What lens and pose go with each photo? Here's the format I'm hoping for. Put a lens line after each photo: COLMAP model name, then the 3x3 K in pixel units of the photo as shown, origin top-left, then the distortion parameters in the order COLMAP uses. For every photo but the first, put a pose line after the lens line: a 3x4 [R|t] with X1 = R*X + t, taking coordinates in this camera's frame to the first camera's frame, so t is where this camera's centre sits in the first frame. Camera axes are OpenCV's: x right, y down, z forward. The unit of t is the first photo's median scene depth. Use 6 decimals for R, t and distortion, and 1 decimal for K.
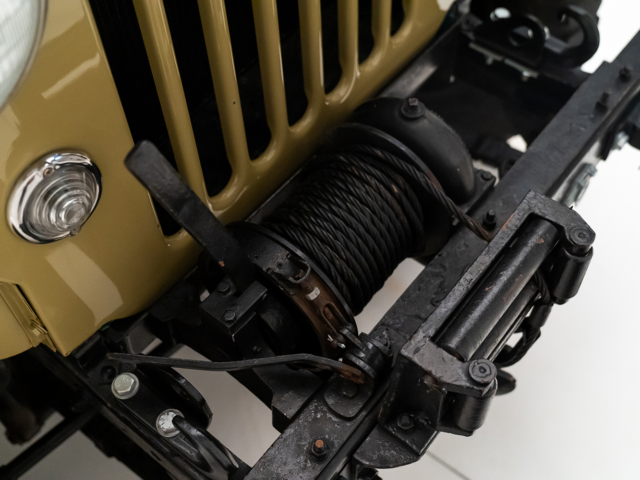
lens RADIAL K [[720.3, 0, 320.0], [0, 720.3, 240.0], [0, 0, 1]] dist [-0.151908, 0.000391]
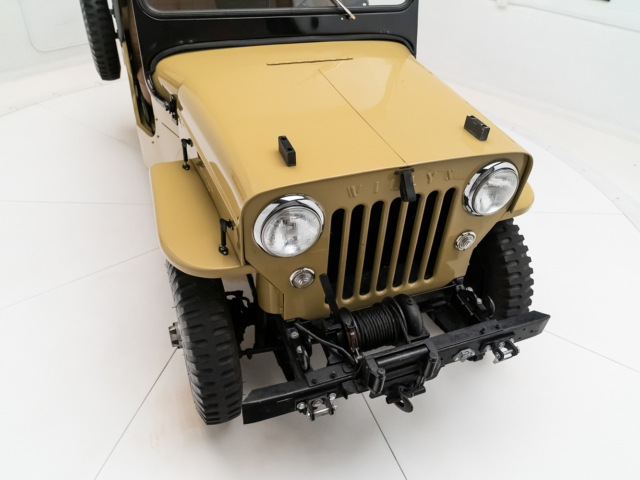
lens RADIAL K [[445.5, 0, 320.0], [0, 445.5, 240.0], [0, 0, 1]] dist [0.001521, 0.000126]
pose [[0.852778, 0.375553, -0.362944, 0.463066], [-0.460931, 0.867962, -0.184893, 0.148246], [0.245585, 0.324965, 0.913283, -1.156270]]
